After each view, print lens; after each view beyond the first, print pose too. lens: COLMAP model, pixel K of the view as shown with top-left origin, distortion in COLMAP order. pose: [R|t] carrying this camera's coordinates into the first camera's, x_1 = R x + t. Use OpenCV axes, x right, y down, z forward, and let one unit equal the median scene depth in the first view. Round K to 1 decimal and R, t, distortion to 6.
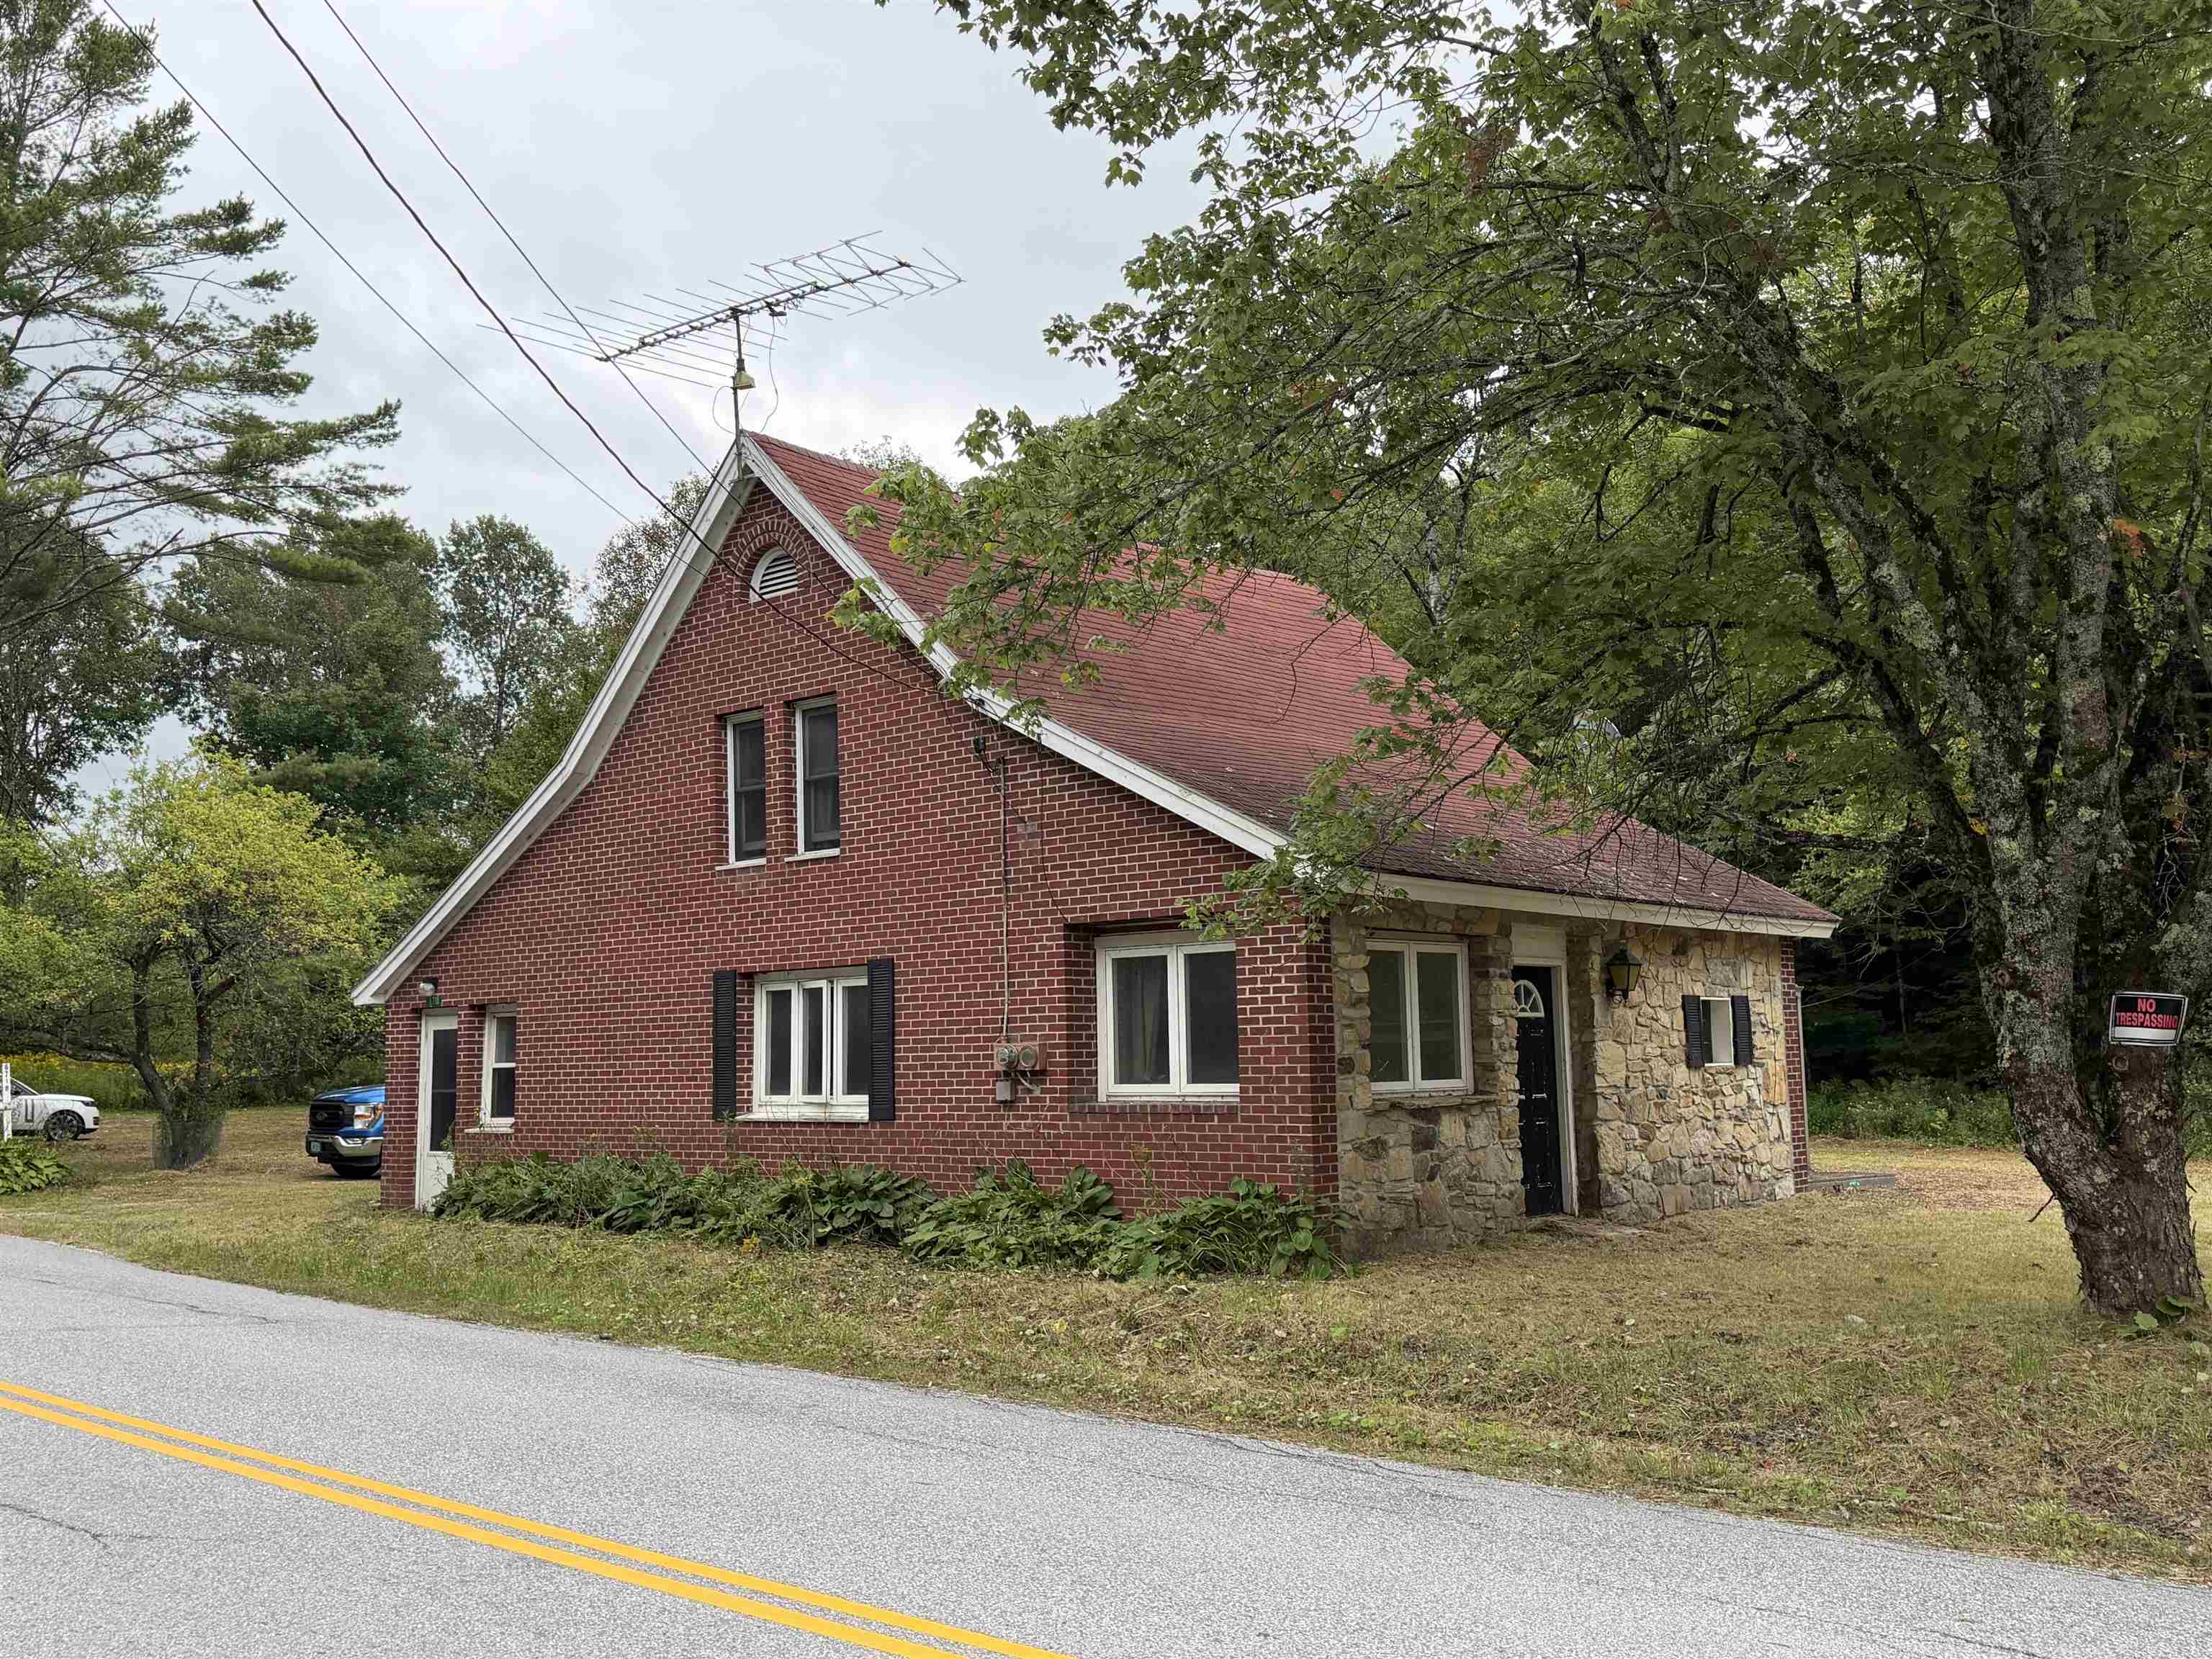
lens RADIAL K [[2121.1, 0, 1106.0], [0, 2121.1, 829.5], [0, 0, 1]] dist [0.035703, 0.001872]
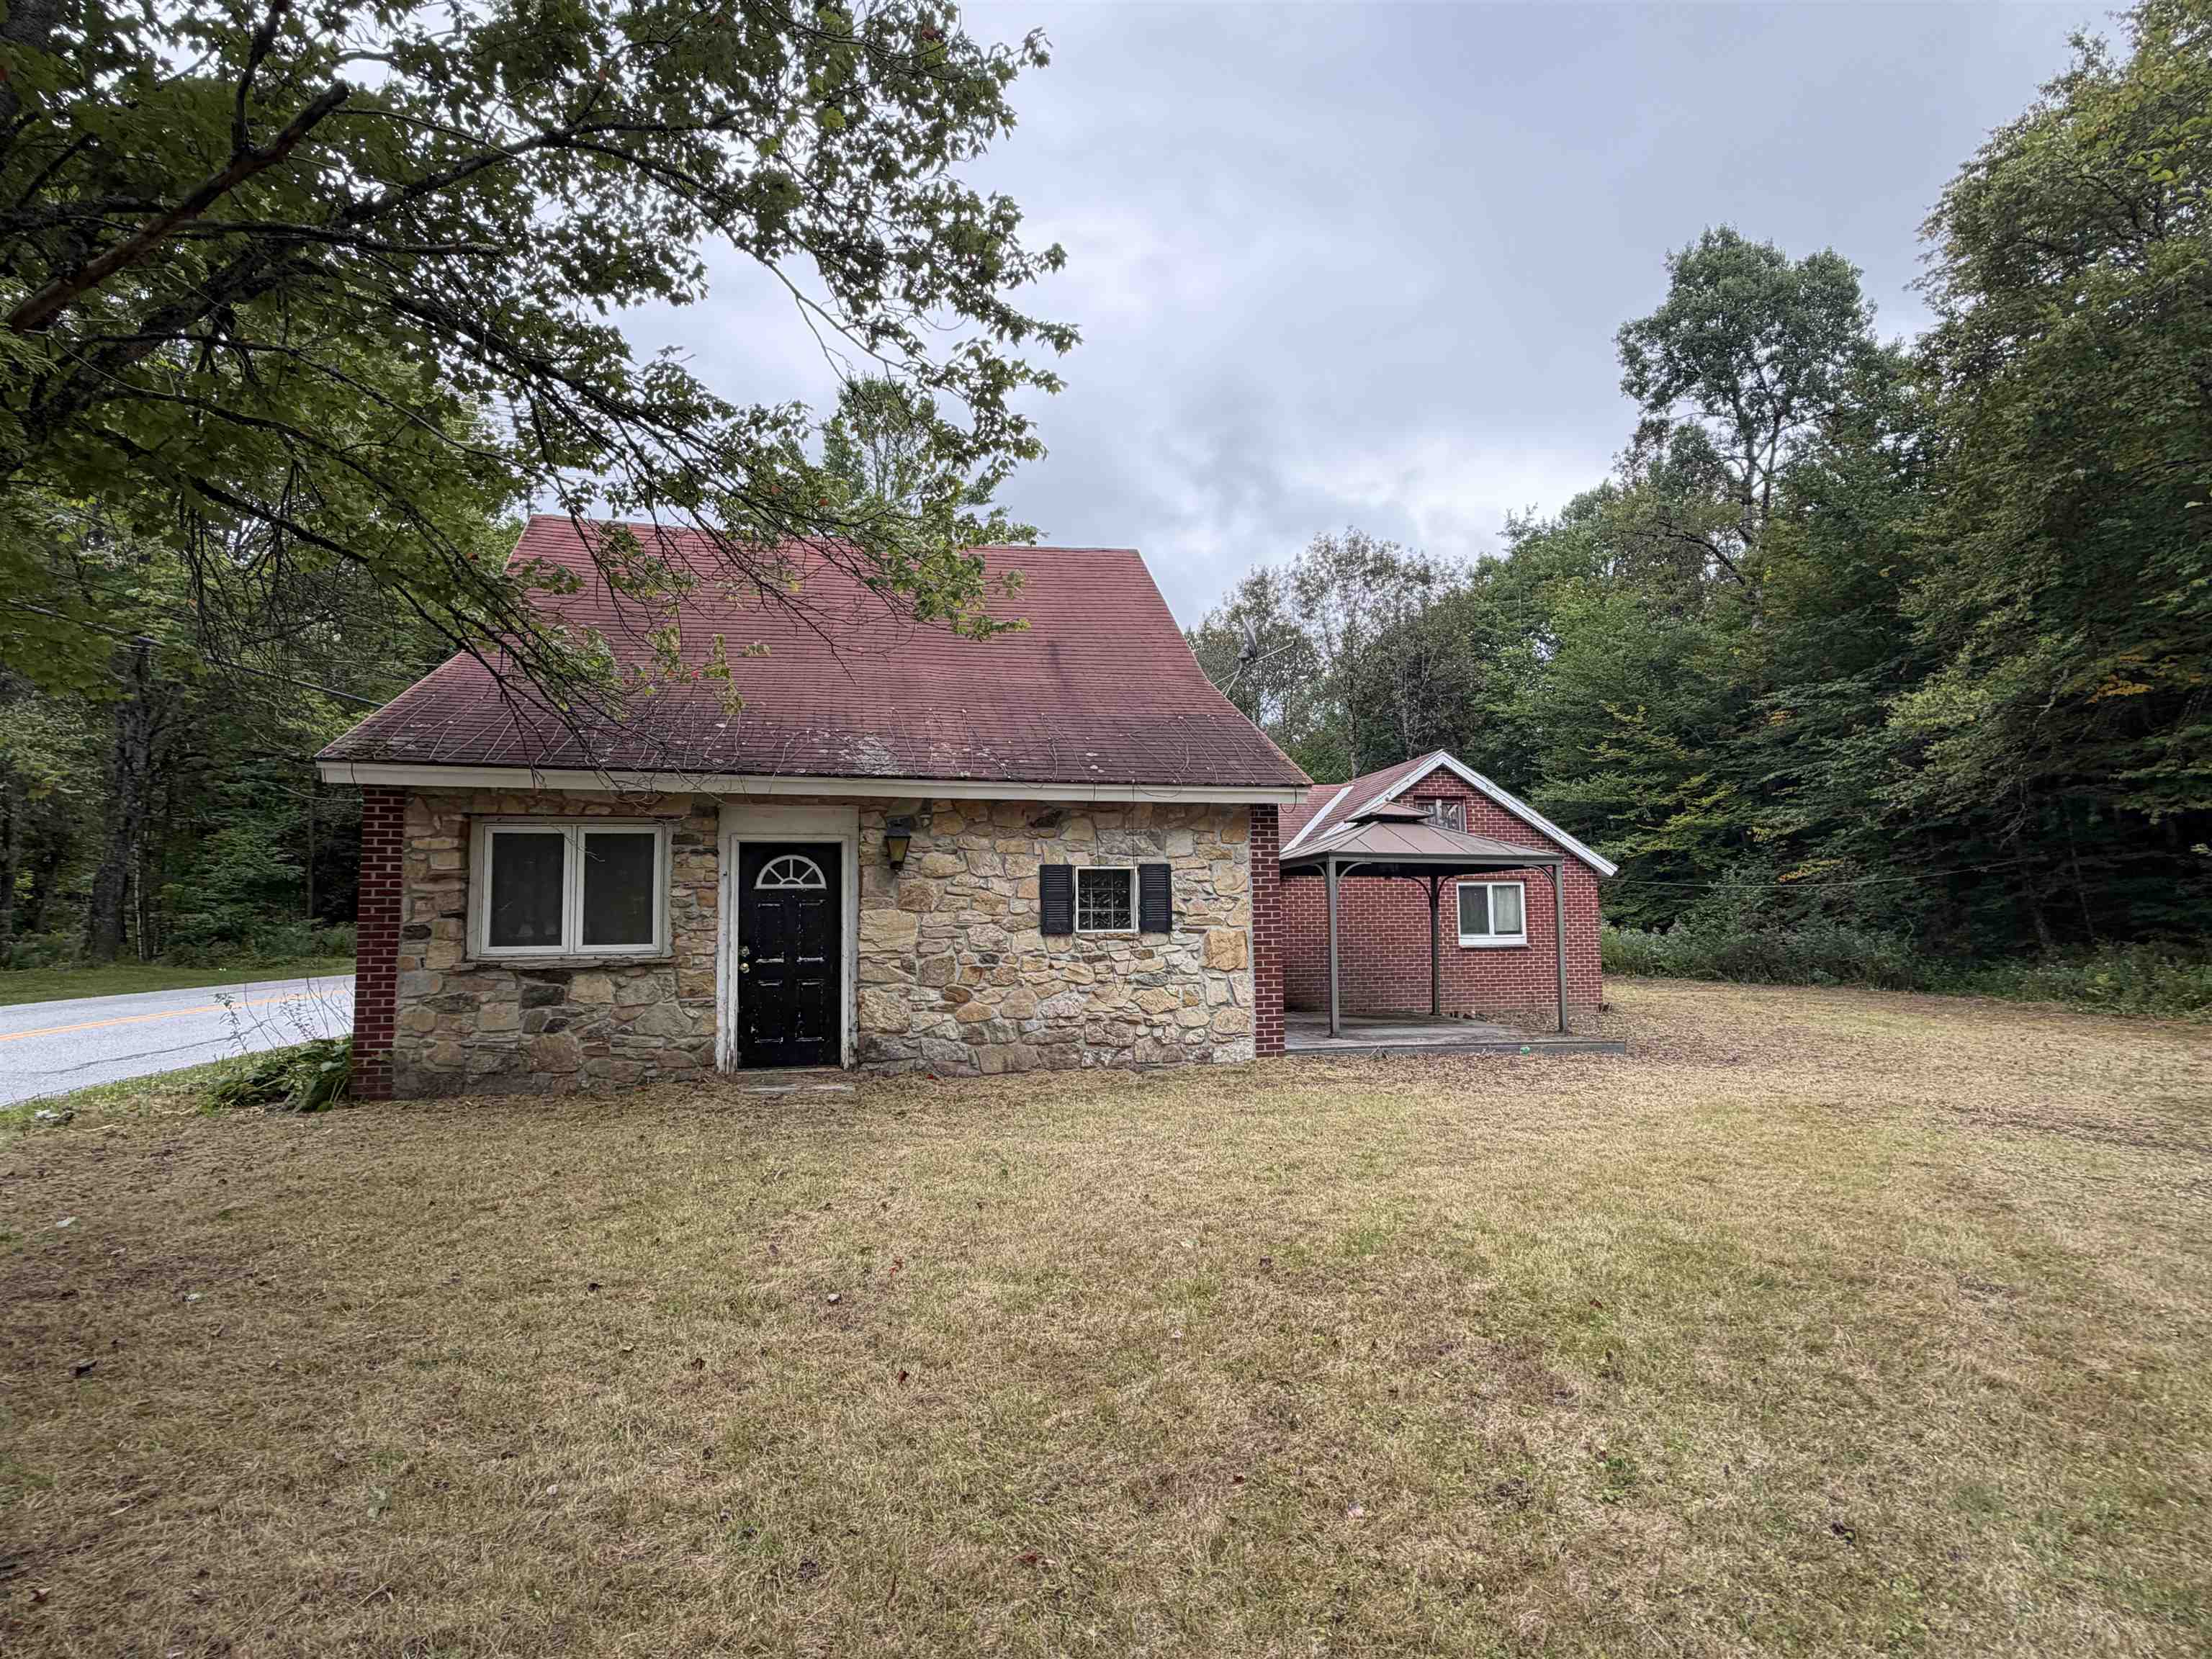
lens RADIAL K [[1103.3, 0, 1106.0], [0, 1103.3, 829.5], [0, 0, 1]] dist [-0.002012, -0.000049]
pose [[0.813004, -0.042338, -0.580717, 0.641186], [0.060759, 0.998077, 0.012296, 0.057796], [0.579080, -0.045280, 0.814012, 0.599106]]
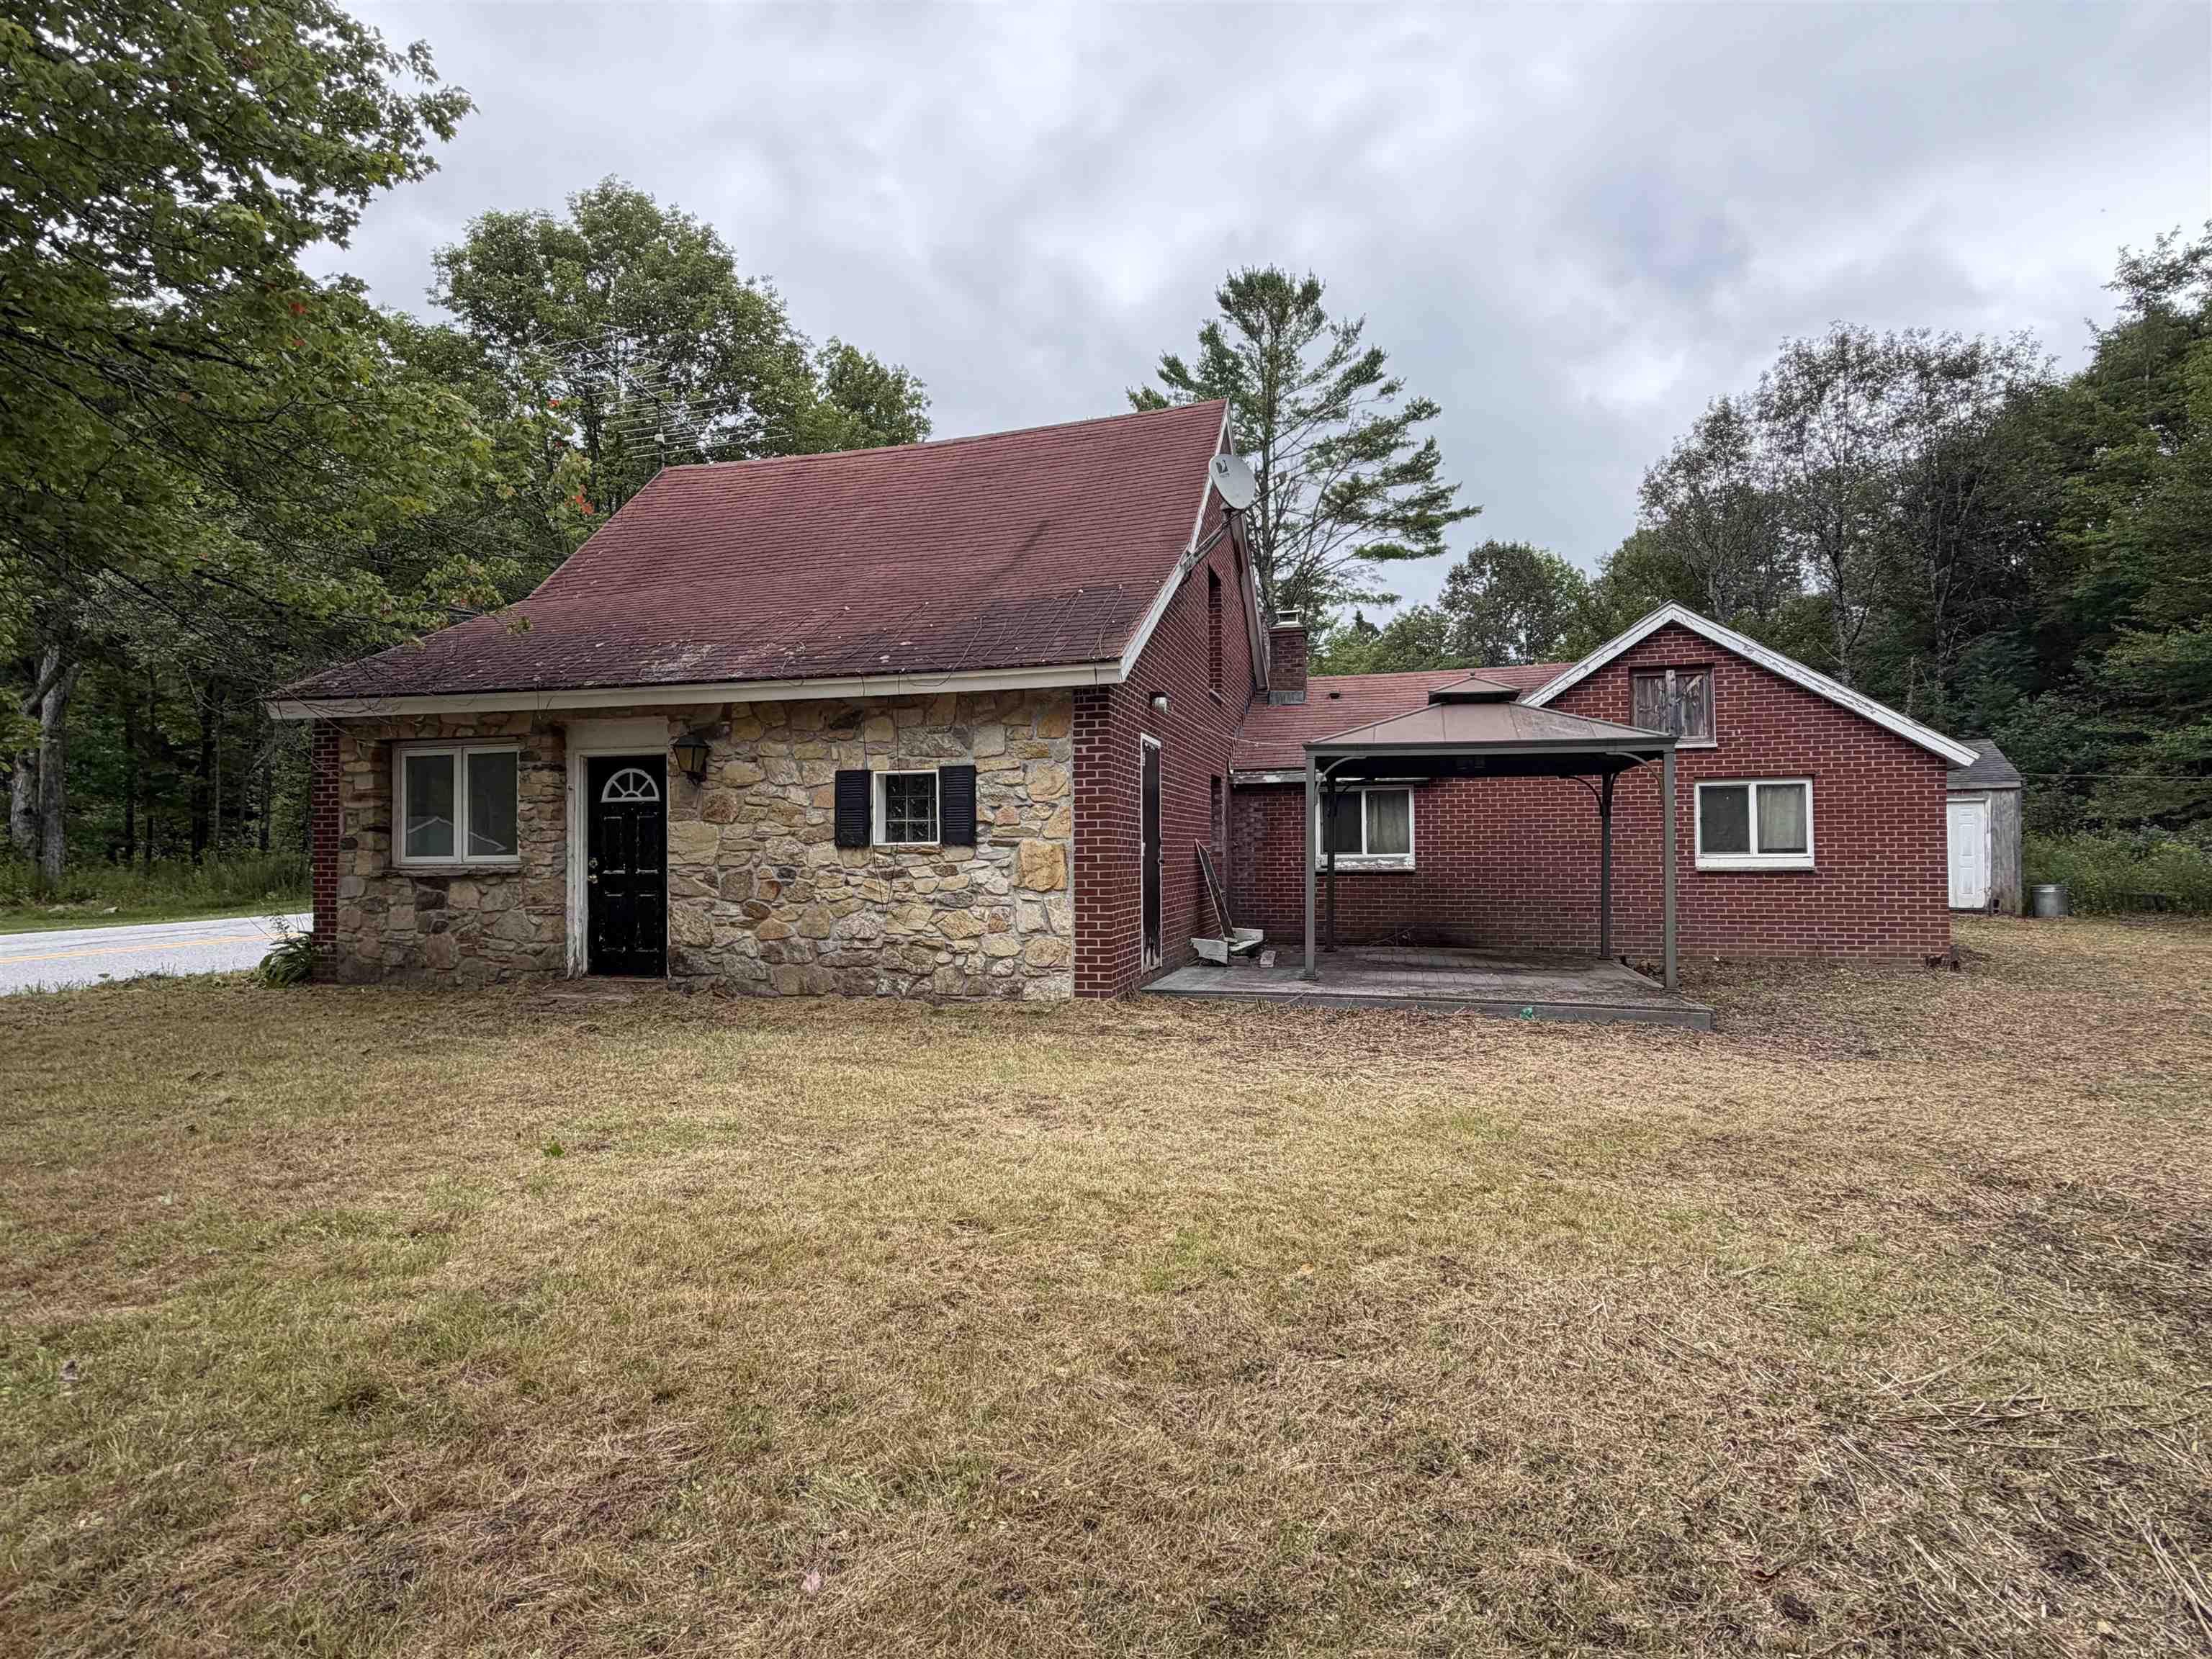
lens RADIAL K [[1103.3, 0, 1106.0], [0, 1103.3, 829.5], [0, 0, 1]] dist [-0.002012, -0.000049]
pose [[0.448474, -0.003340, -0.893790, 0.798282], [0.098590, 0.994076, 0.045755, 0.097013], [0.888342, -0.108638, 0.446146, 0.920967]]
